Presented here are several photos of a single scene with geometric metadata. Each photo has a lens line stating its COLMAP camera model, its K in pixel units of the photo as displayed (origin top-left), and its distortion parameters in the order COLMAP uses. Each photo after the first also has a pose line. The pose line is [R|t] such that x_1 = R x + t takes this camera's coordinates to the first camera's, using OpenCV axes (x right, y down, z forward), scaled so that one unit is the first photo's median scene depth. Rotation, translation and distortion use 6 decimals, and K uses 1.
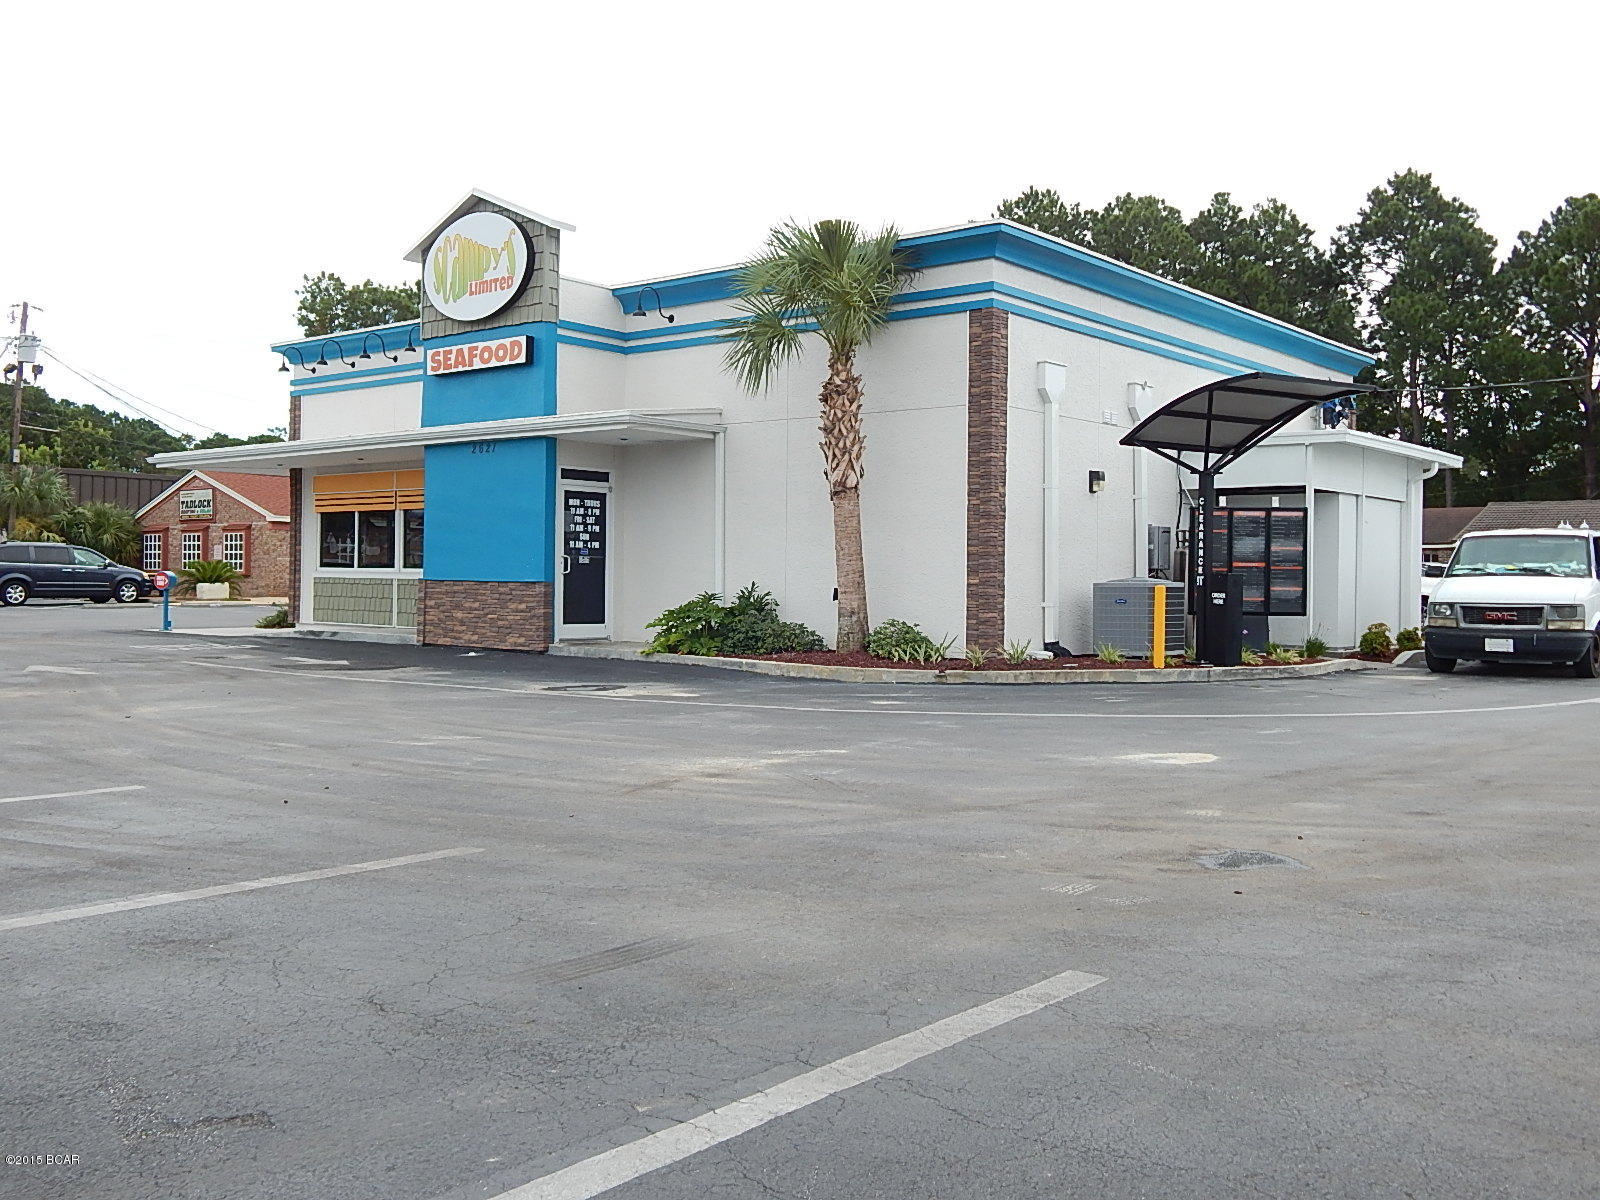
lens RADIAL K [[1512.9, 0, 800.5], [0, 1512.9, 595.1], [0, 0, 1]] dist [0.047223, 0.000000]
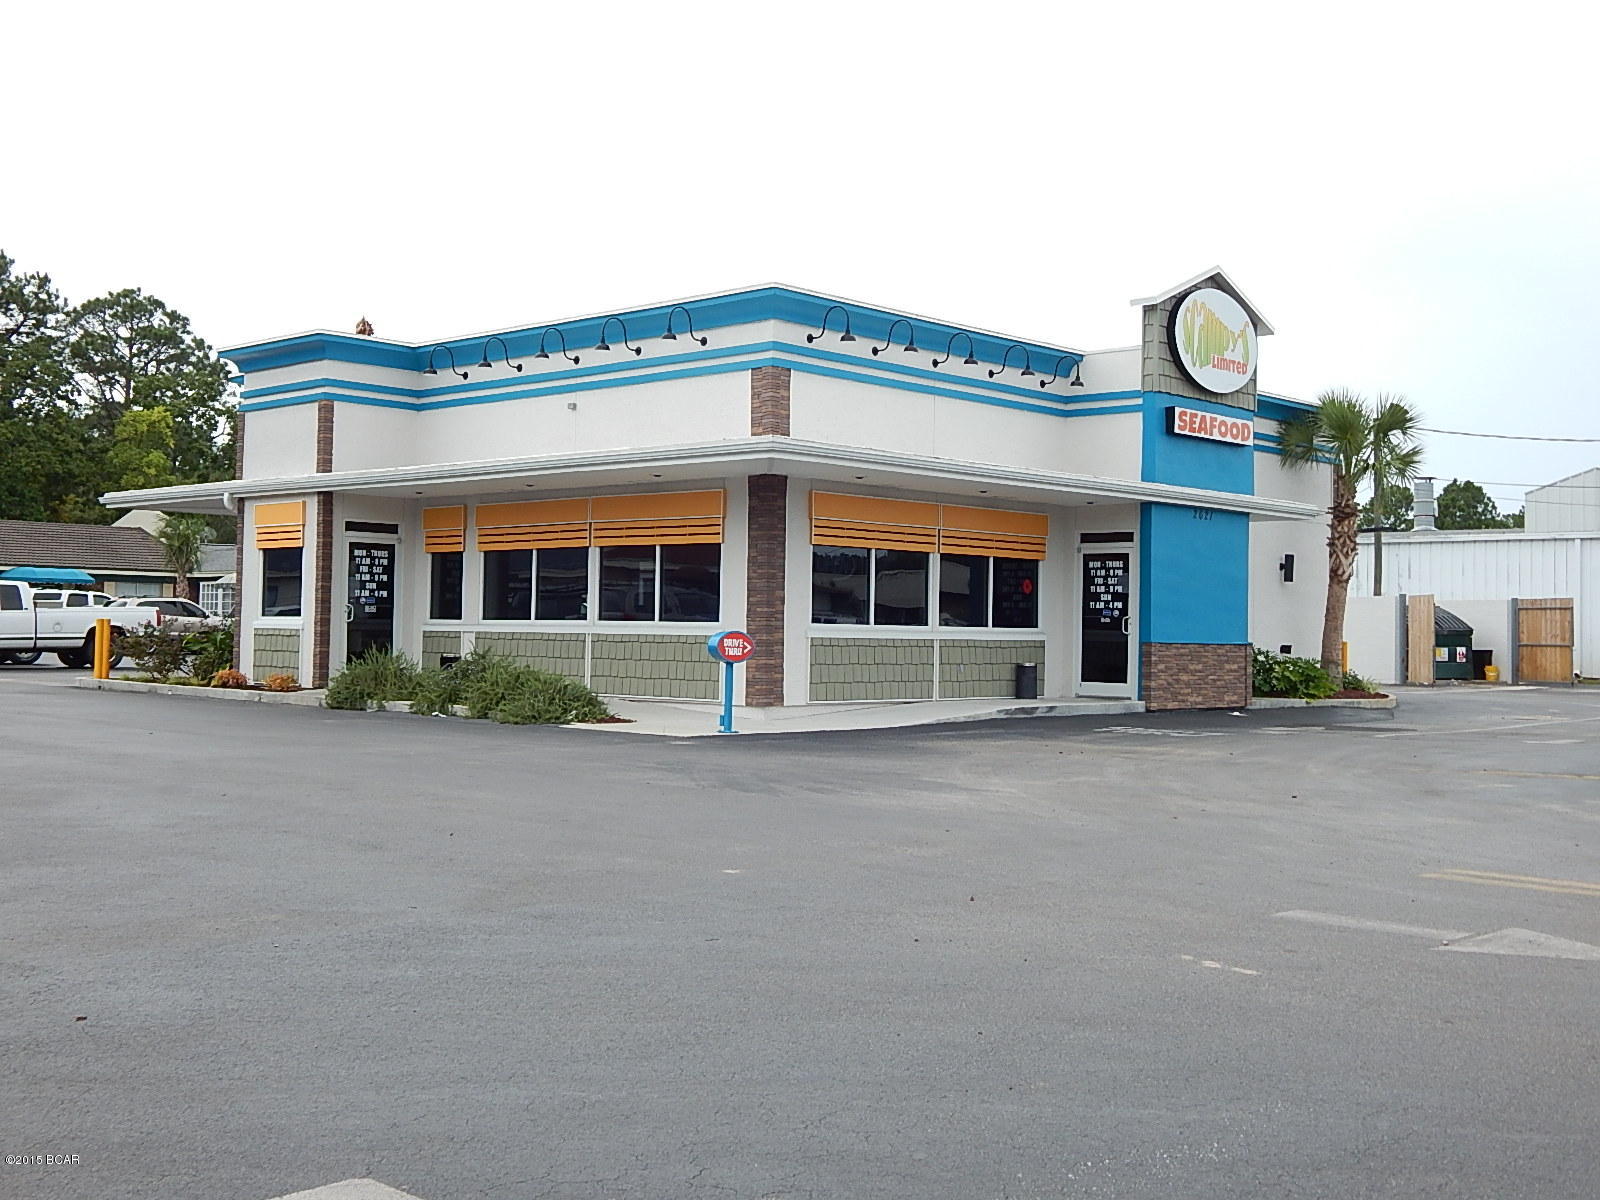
lens RADIAL K [[1736.9, 0, 804.7], [0, 1736.9, 600.0], [0, 0, 1]] dist [-0.016110, 0.000000]
pose [[0.046291, 0.003733, 0.998921, -1.328510], [-0.007903, 0.999963, -0.003370, -0.031149], [-0.998897, -0.007738, 0.046319, 1.153616]]
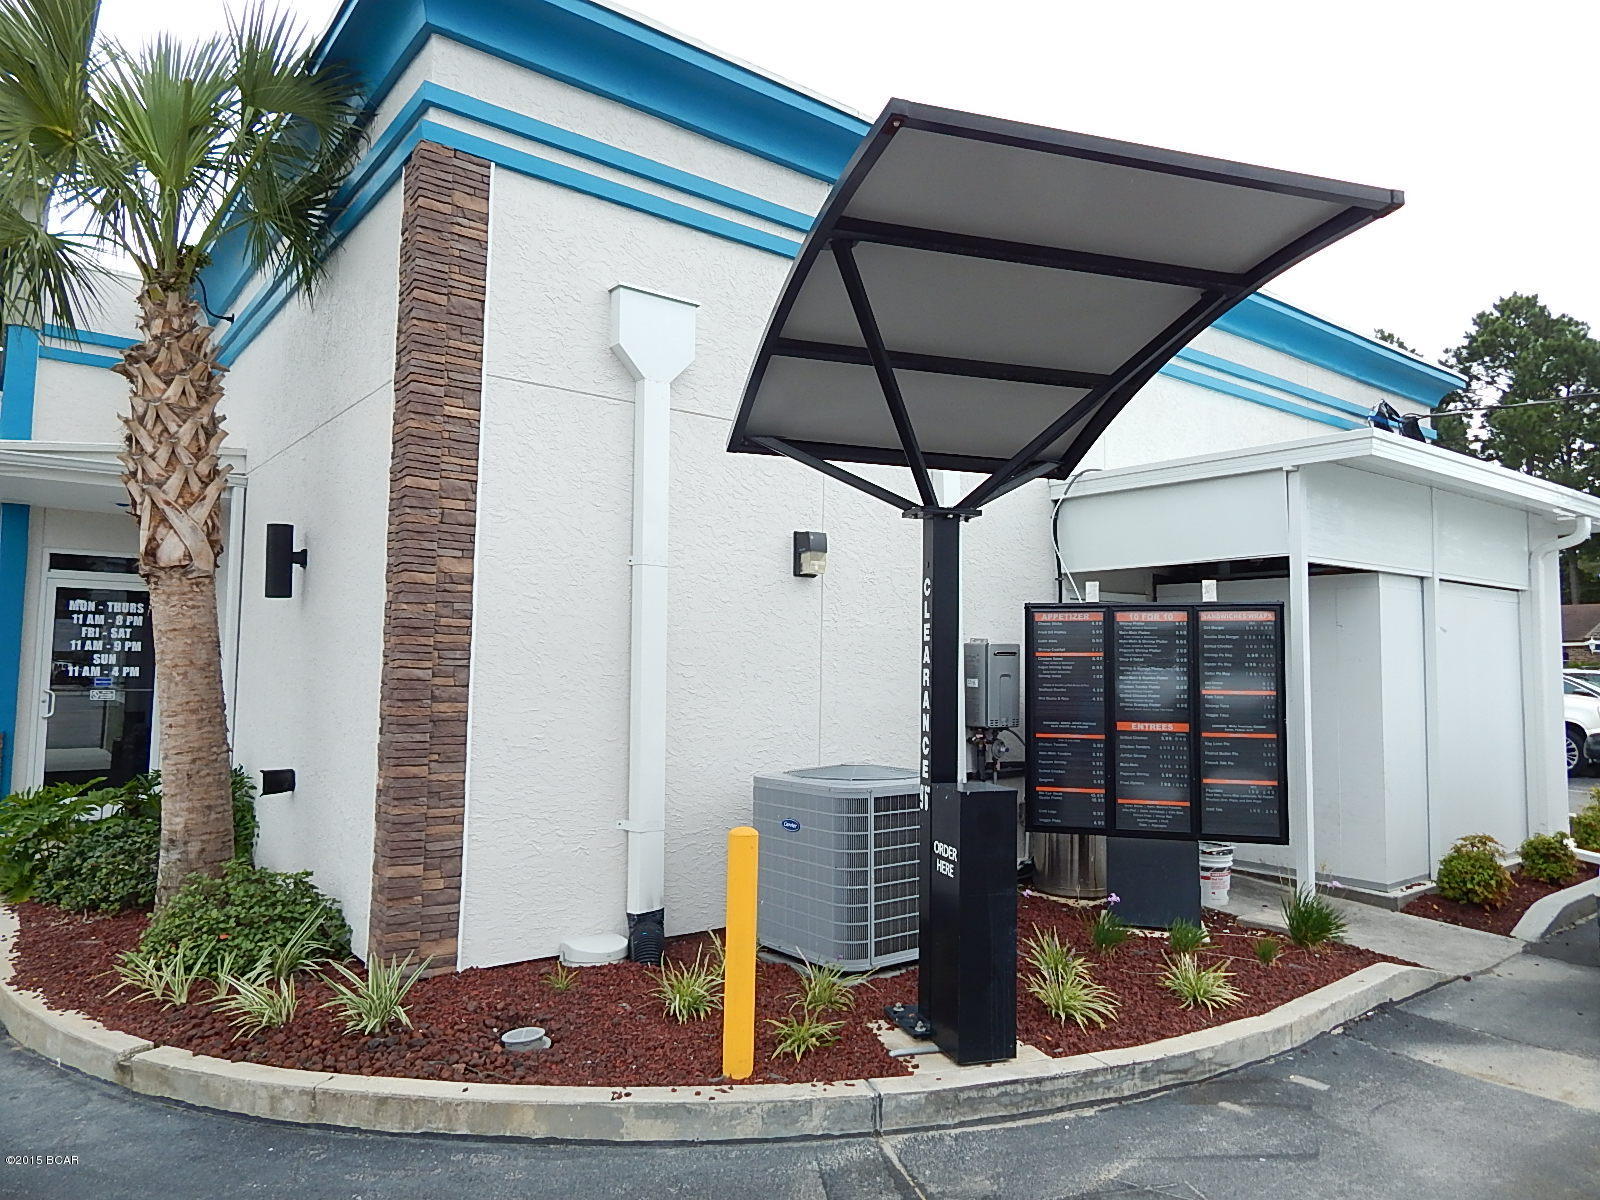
lens RADIAL K [[1077.0, 0, 786.1], [0, 1077.0, 584.2], [0, 0, 1]] dist [0.023355, -0.011069]
pose [[0.975363, -0.013745, -0.220179, 0.245635], [-0.004126, 0.996746, -0.080503, -0.034586], [0.220569, 0.079428, 0.972132, 0.616924]]
